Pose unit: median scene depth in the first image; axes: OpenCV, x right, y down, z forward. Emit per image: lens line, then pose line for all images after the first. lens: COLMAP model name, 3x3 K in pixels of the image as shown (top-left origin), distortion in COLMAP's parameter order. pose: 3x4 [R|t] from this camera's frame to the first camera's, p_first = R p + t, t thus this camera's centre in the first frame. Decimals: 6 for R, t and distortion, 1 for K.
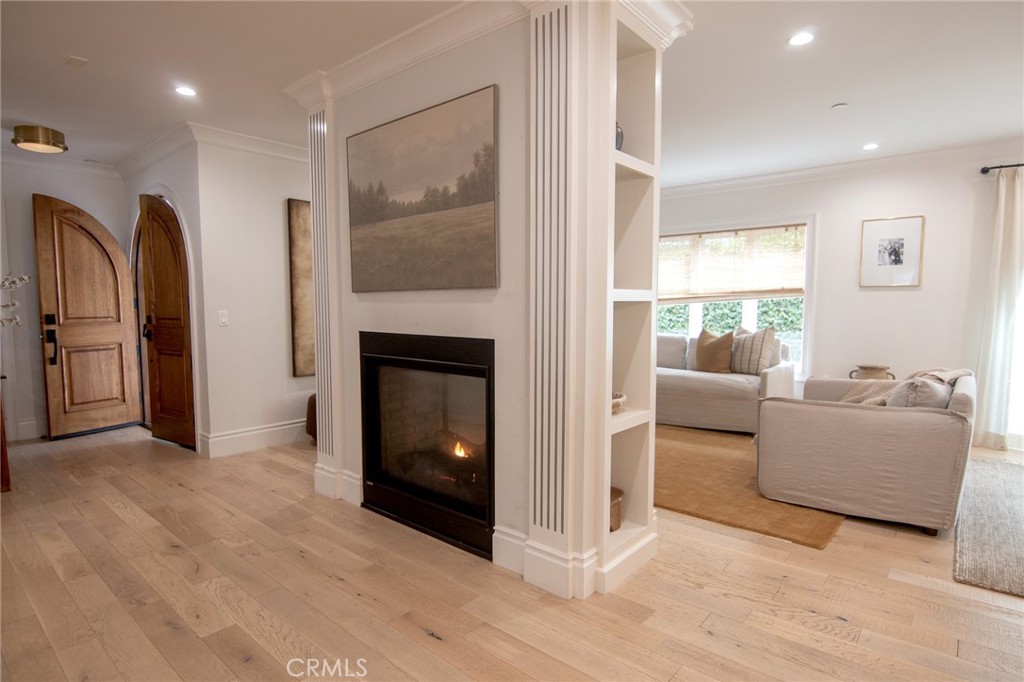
lens RADIAL K [[533.7, 0, 510.8], [0, 533.7, 344.8], [0, 0, 1]] dist [-0.002198, -0.018043]
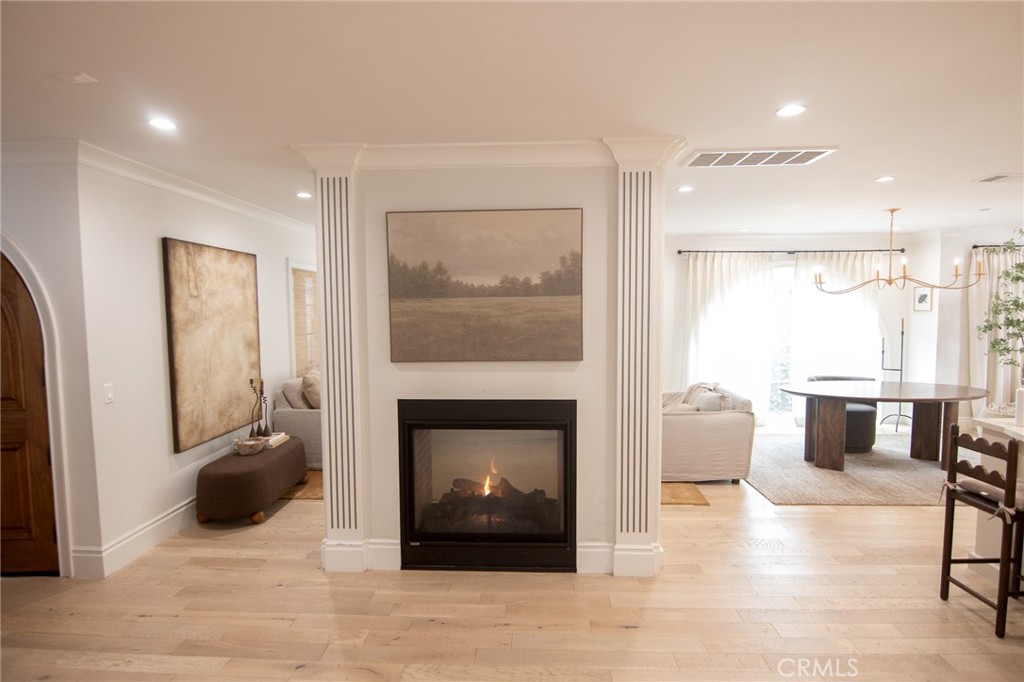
lens RADIAL K [[533.7, 0, 510.8], [0, 533.7, 344.8], [0, 0, 1]] dist [-0.002198, -0.018043]
pose [[0.795186, -0.046992, 0.604542, -0.812694], [0.055136, 0.998466, 0.005089, -0.138006], [-0.603853, 0.029285, 0.796557, 0.052632]]
